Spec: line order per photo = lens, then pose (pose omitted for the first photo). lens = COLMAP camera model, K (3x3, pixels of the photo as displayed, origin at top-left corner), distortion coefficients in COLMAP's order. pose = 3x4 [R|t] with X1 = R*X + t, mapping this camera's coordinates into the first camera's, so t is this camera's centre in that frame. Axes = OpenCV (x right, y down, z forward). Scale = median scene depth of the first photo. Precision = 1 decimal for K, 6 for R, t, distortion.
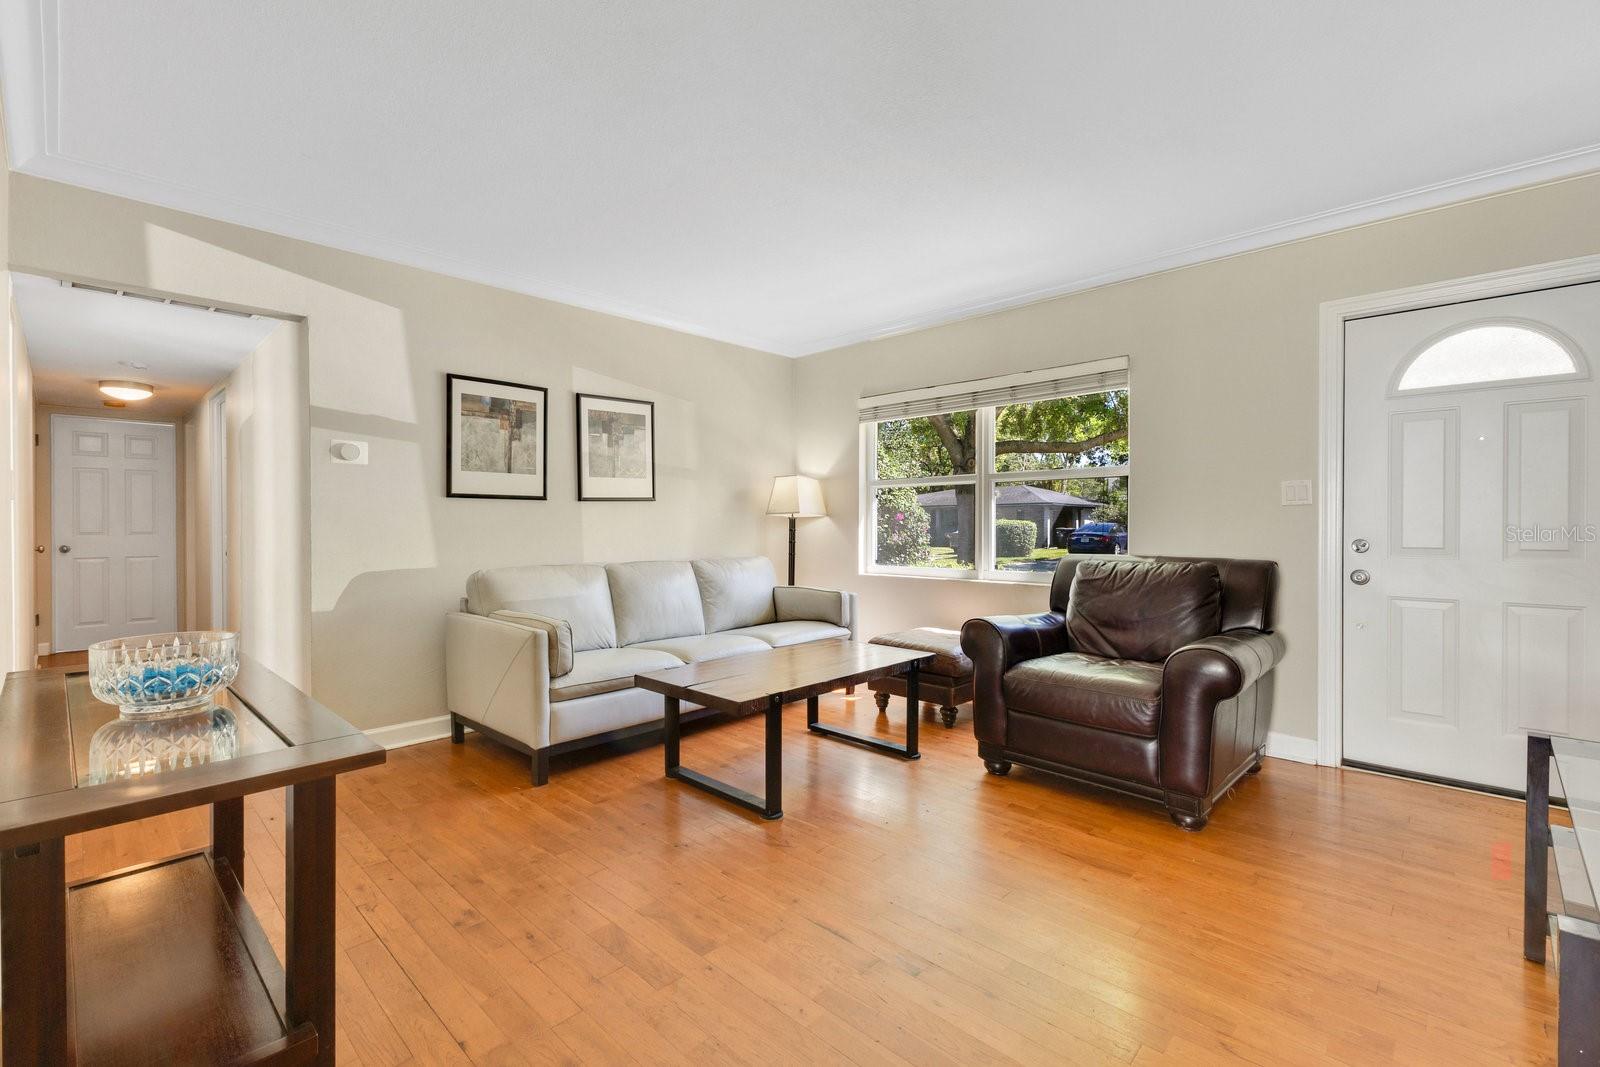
lens RADIAL K [[712.5, 0, 805.5], [0, 712.5, 531.5], [0, 0, 1]] dist [0.008775, -0.000329]
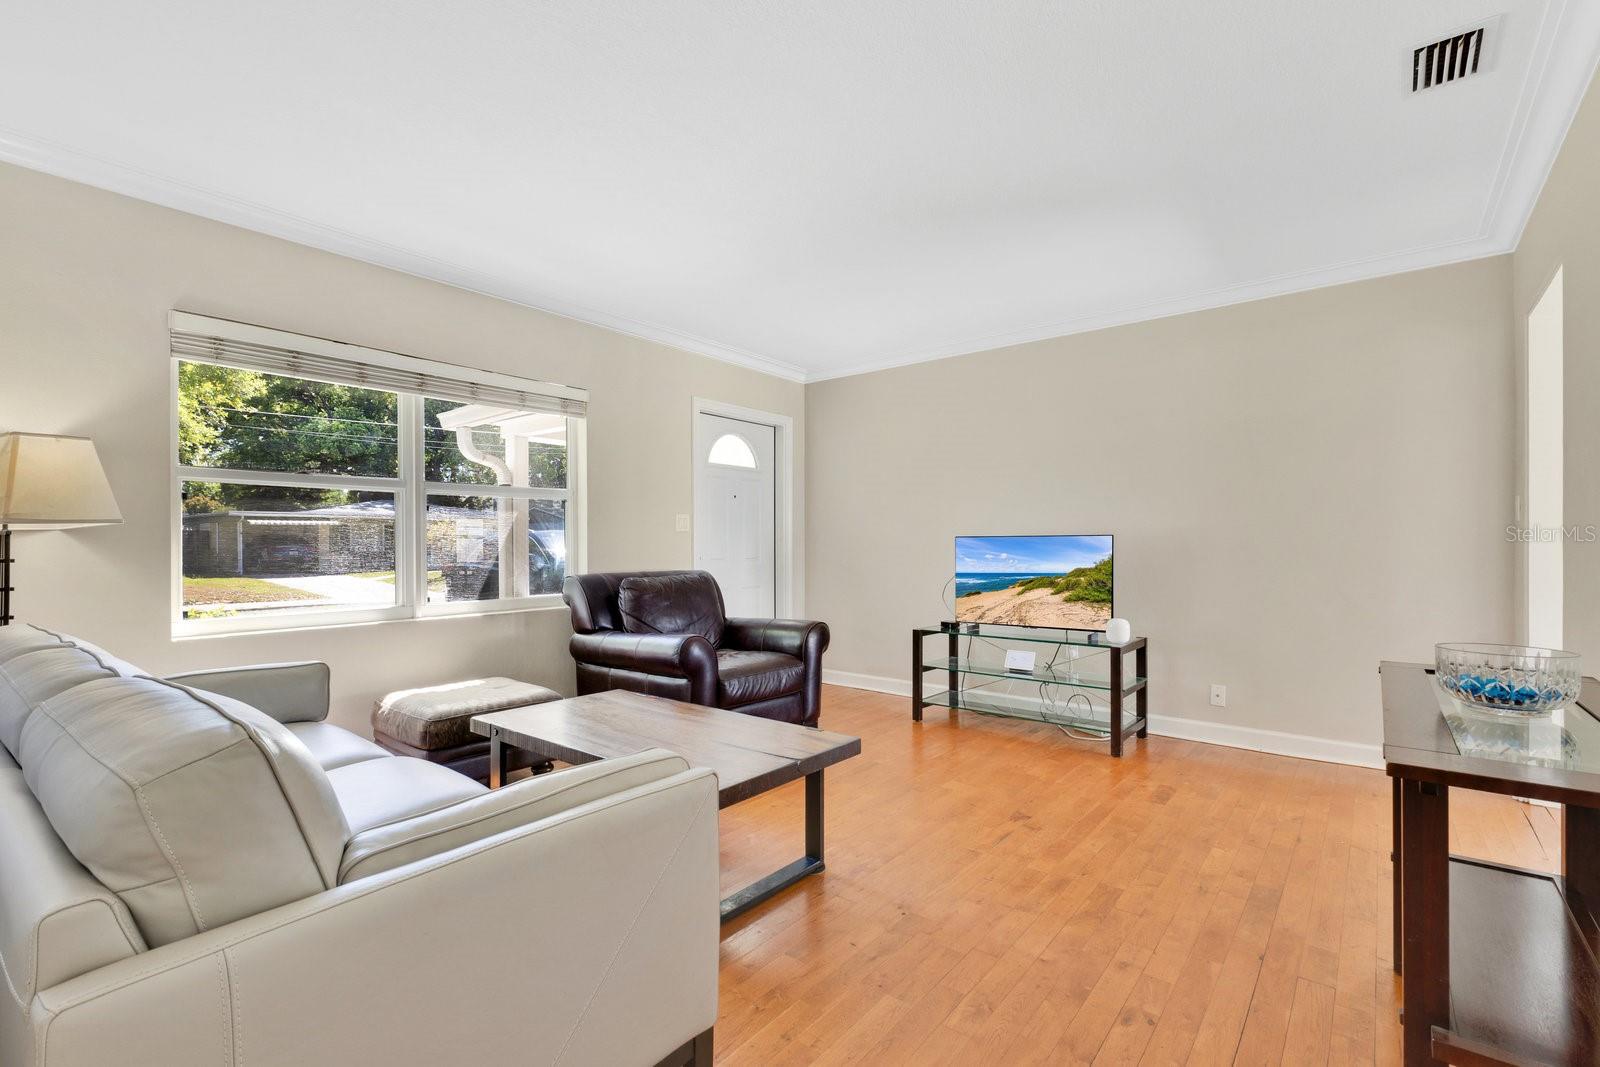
lens RADIAL K [[712.5, 0, 805.5], [0, 712.5, 531.5], [0, 0, 1]] dist [0.008775, -0.000329]
pose [[-0.091414, 0.014951, 0.995701, -0.812456], [0.004345, 0.999884, -0.014615, -0.015149], [-0.995803, 0.002990, -0.091469, 0.924881]]
